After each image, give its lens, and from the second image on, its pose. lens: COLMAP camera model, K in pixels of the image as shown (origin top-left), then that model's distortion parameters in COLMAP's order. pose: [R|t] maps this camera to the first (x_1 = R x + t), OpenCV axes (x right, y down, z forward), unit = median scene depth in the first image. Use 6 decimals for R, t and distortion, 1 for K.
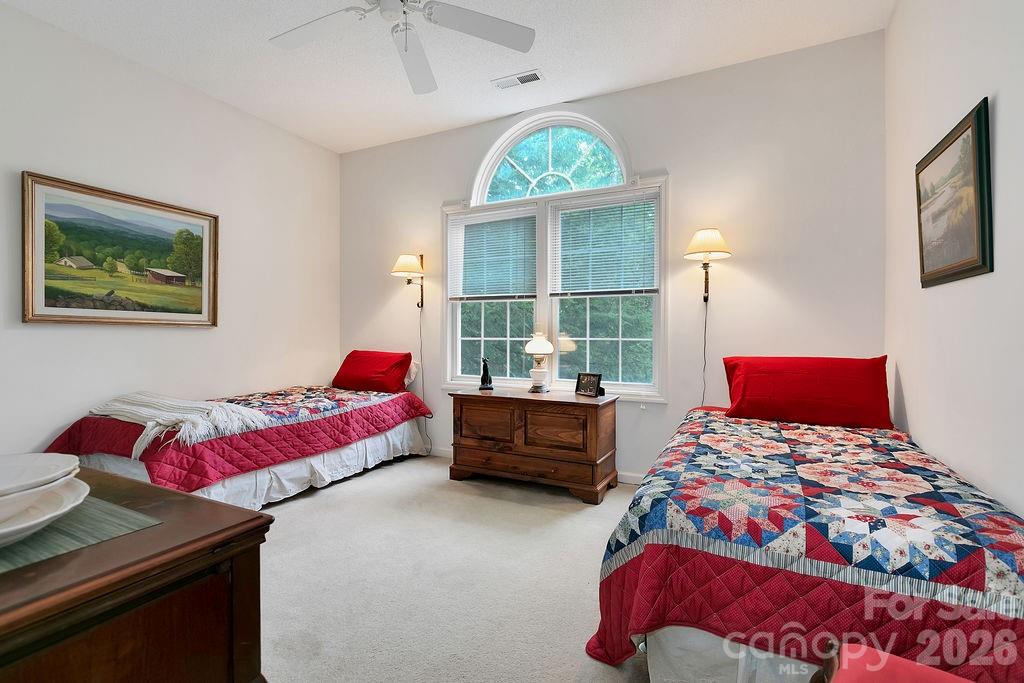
lens RADIAL K [[466.9, 0, 510.5], [0, 466.9, 338.1], [0, 0, 1]] dist [0.003968, -0.002449]
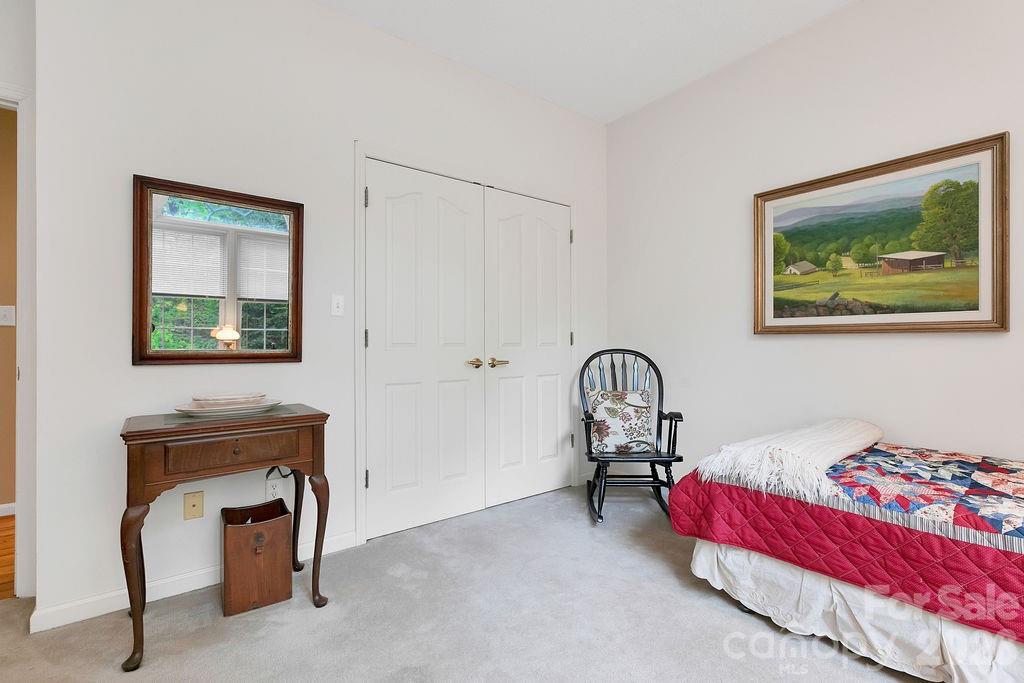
lens RADIAL K [[466.9, 0, 513.9], [0, 466.9, 338.0], [0, 0, 1]] dist [0.003968, -0.002449]
pose [[-0.430670, -0.015102, -0.902383, 0.174901], [-0.003372, 0.999880, -0.015125, -0.005673], [0.902503, -0.003471, -0.430669, 0.930269]]
